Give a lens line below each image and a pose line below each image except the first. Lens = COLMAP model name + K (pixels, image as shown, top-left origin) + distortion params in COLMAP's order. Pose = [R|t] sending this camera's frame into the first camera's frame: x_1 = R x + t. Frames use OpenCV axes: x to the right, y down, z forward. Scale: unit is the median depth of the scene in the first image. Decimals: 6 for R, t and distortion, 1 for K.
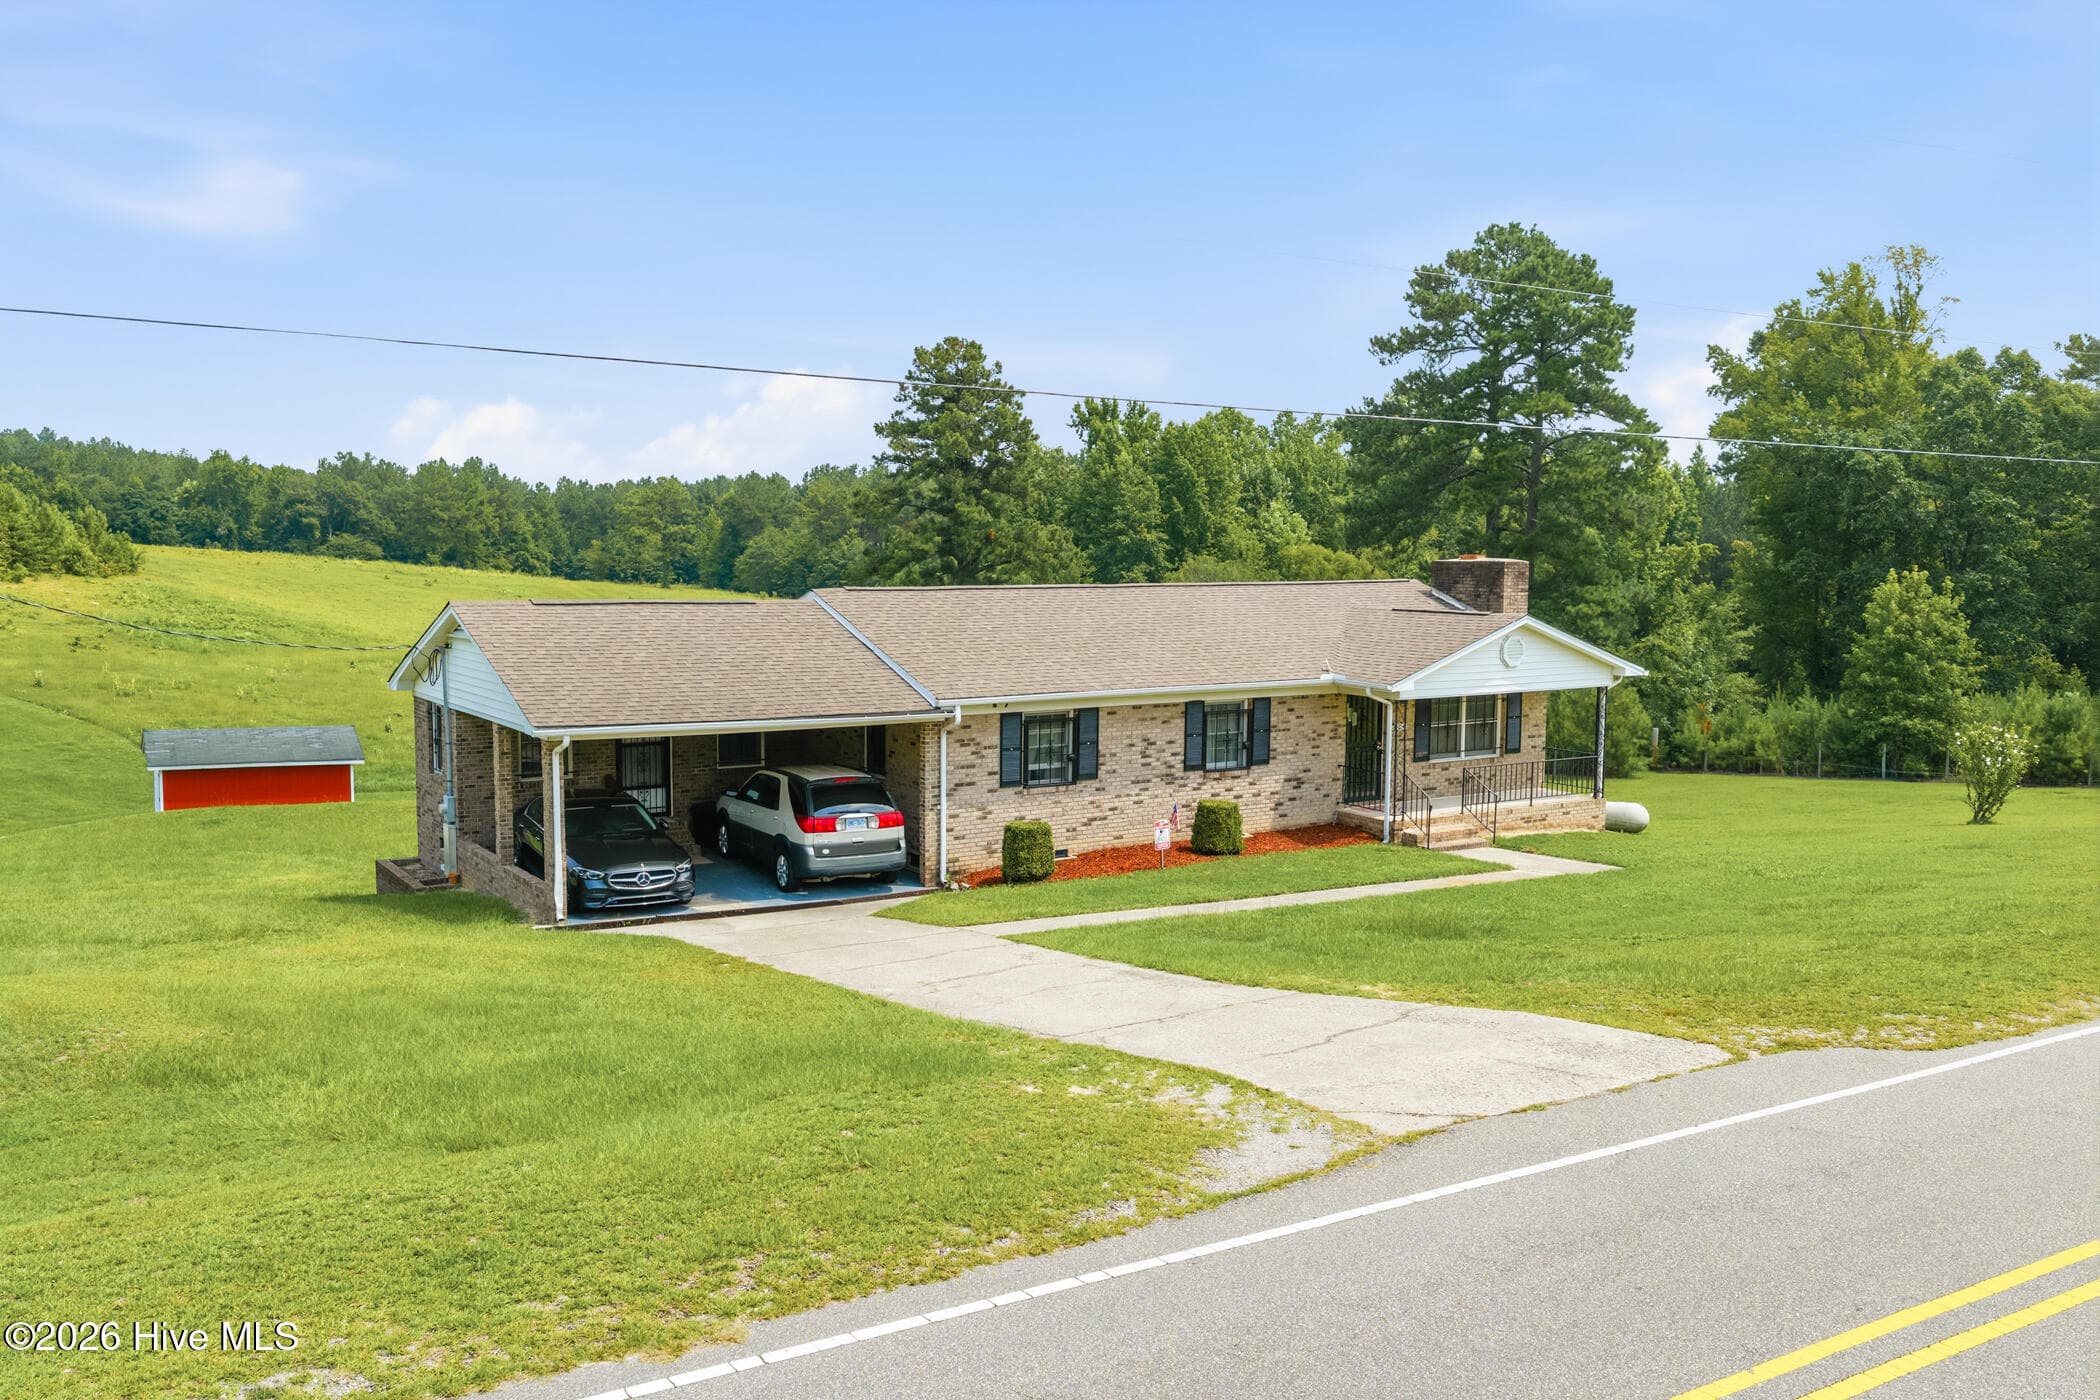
lens RADIAL K [[1737.5, 0, 1058.7], [0, 1737.5, 696.7], [0, 0, 1]] dist [0.022096, -0.040393]
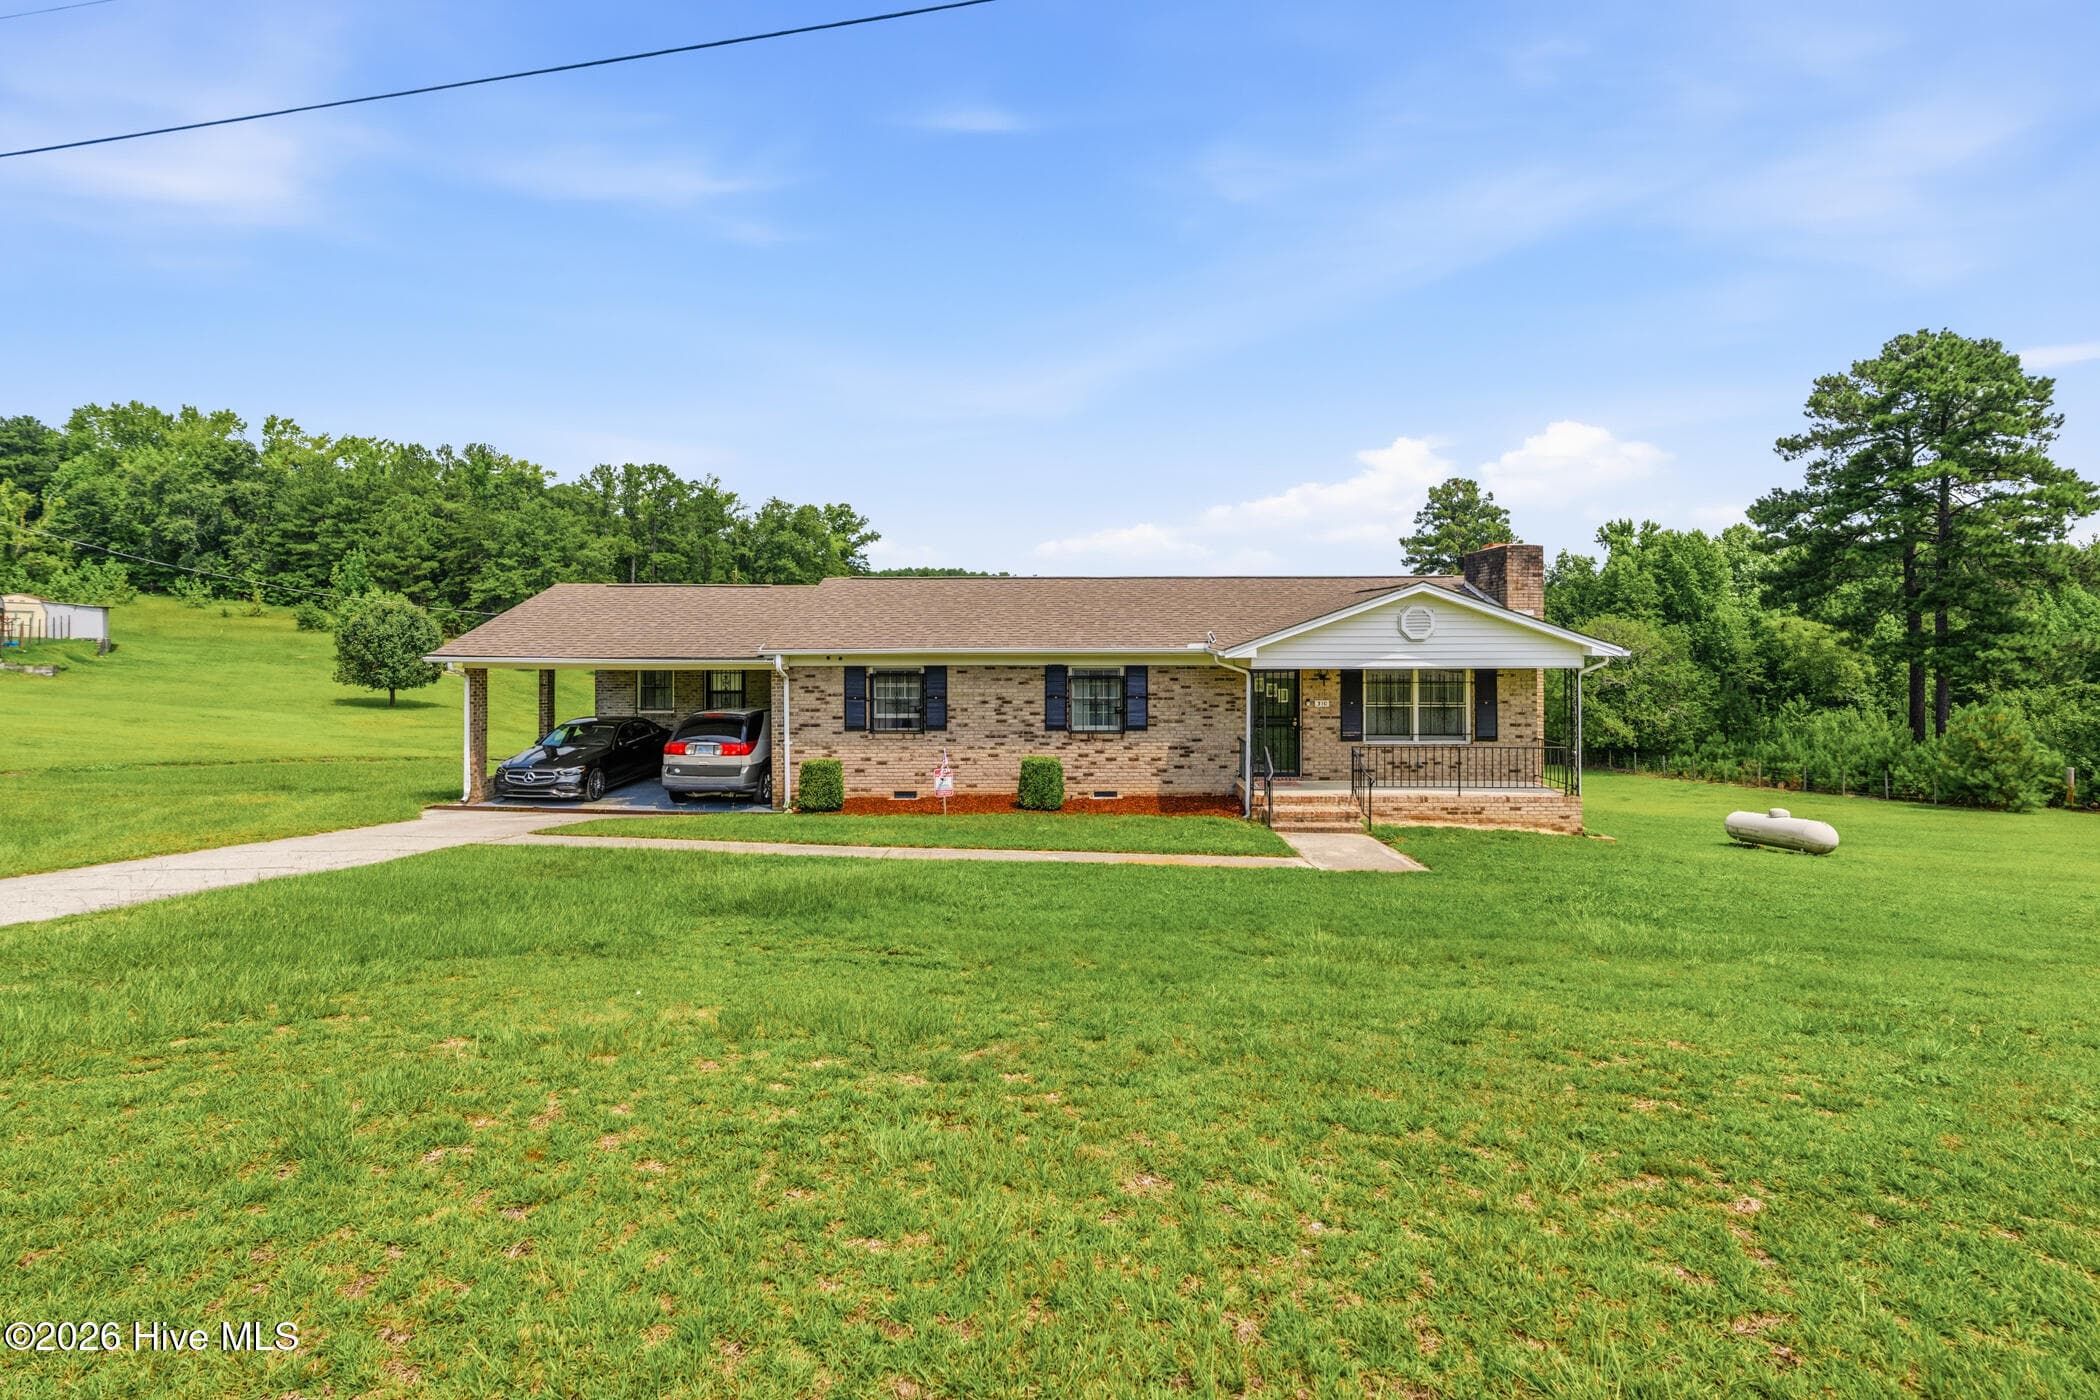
lens RADIAL K [[968.7, 0, 1051.6], [0, 968.7, 637.9], [0, 0, 1]] dist [-0.011660, -0.000717]
pose [[0.831322, -0.005433, -0.555765, 0.386501], [-0.044986, 0.996013, -0.077028, 0.030298], [0.553968, 0.089037, 0.827763, 0.477609]]
